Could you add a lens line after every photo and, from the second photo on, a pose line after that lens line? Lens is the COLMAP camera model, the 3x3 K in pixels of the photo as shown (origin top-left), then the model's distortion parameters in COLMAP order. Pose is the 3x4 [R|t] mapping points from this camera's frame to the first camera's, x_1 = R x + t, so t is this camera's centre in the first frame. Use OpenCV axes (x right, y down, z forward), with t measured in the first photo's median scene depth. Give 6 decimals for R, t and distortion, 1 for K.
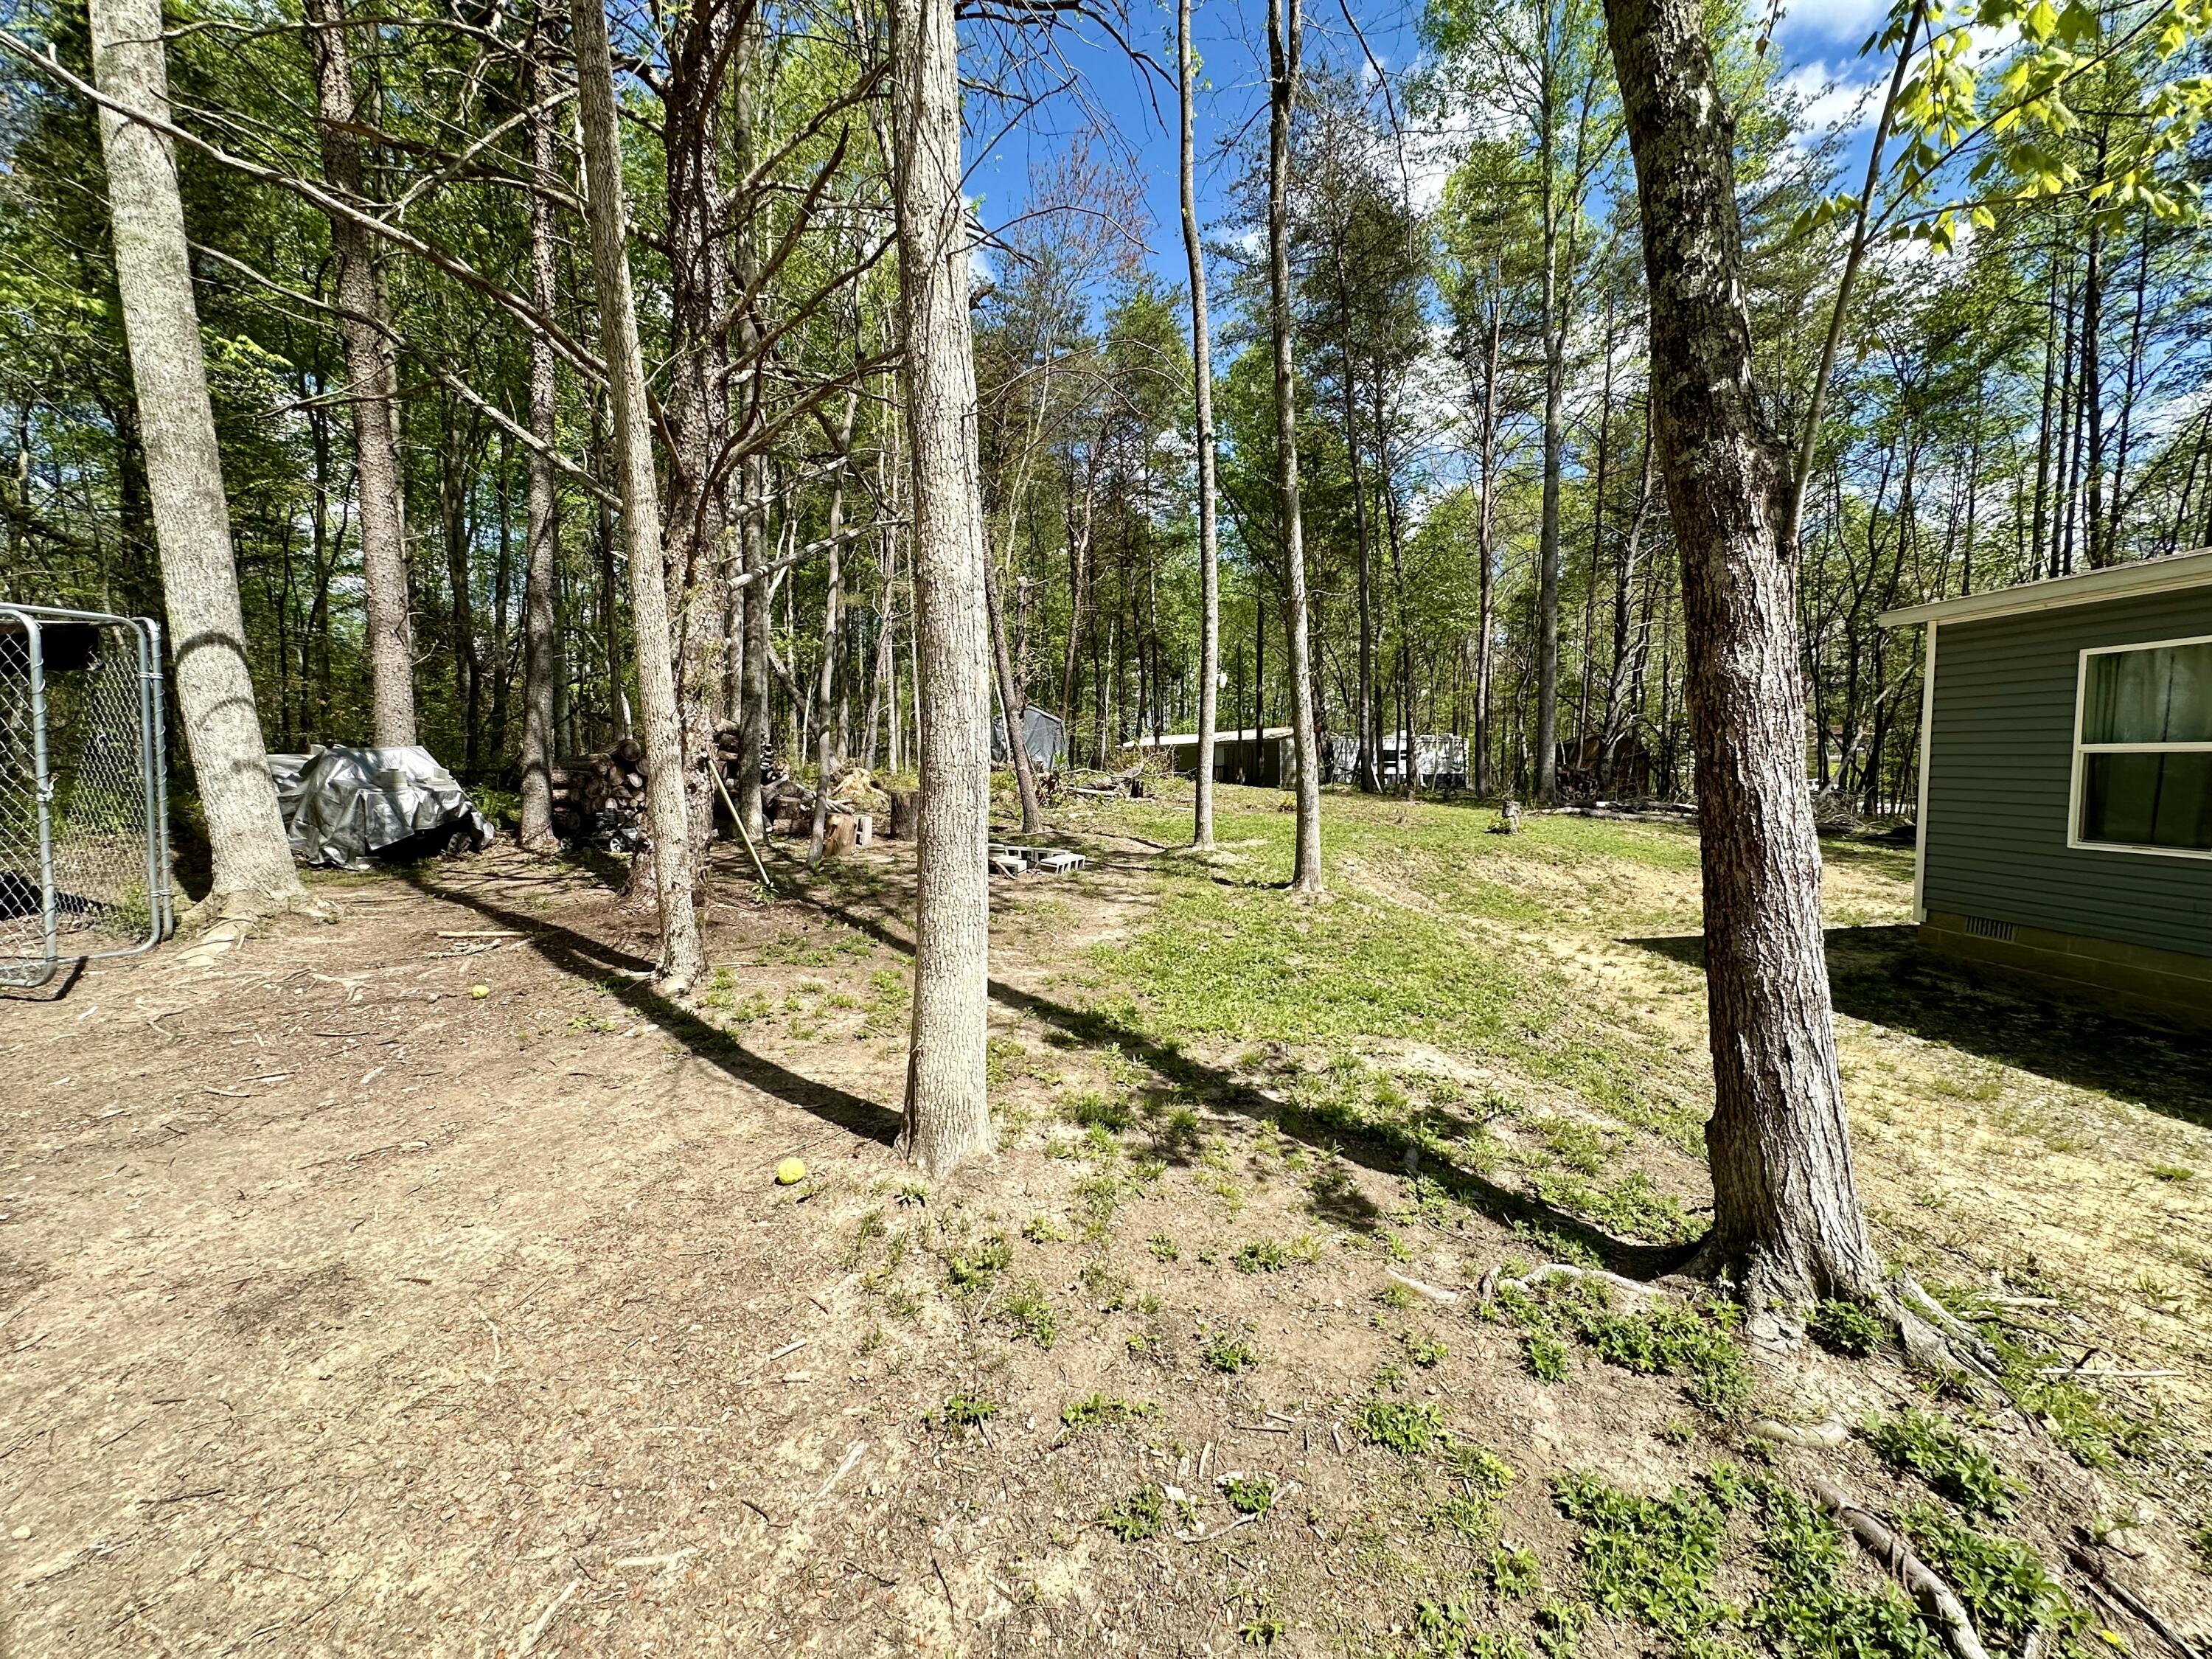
lens RADIAL K [[879.1, 0, 1104.6], [0, 879.1, 821.6], [0, 0, 1]] dist [-0.002599, 0.000251]
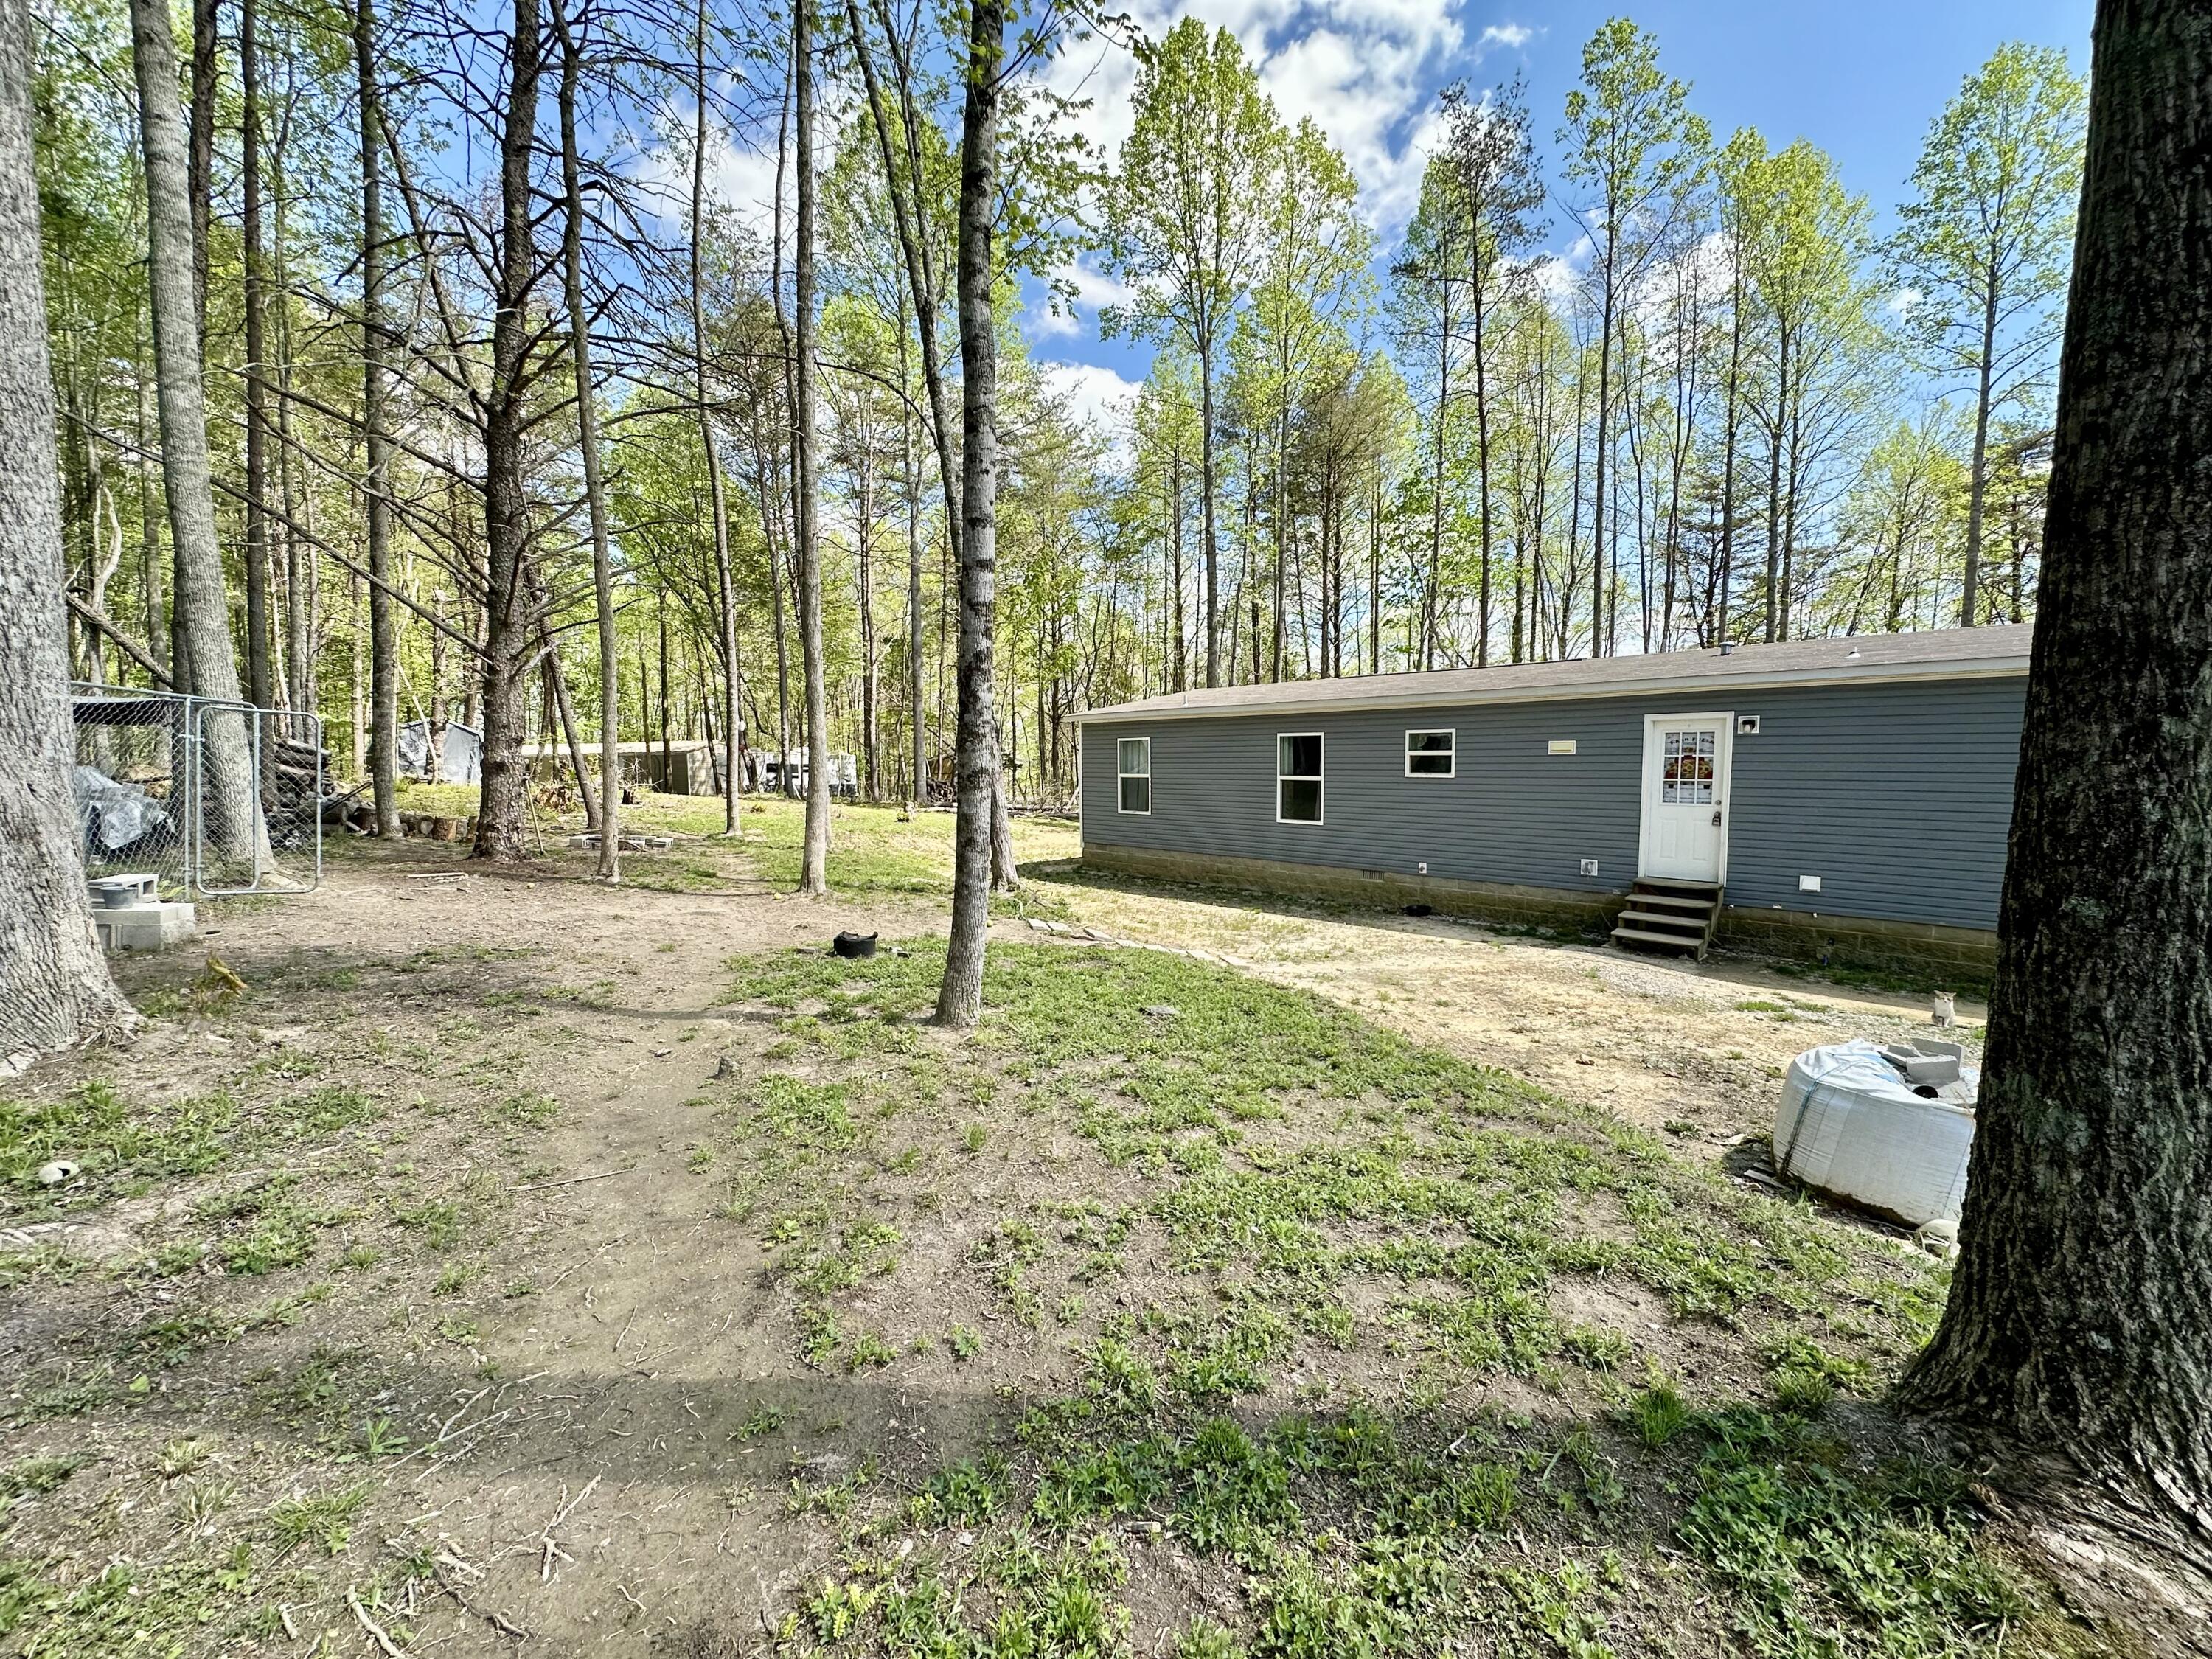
lens RADIAL K [[879.1, 0, 1104.9], [0, 879.1, 822.7], [0, 0, 1]] dist [-0.002599, 0.000251]
pose [[0.772145, -0.033457, 0.634565, -0.230591], [0.038110, 0.999254, 0.006313, 0.015161], [-0.634303, 0.019309, 0.772843, -0.383050]]
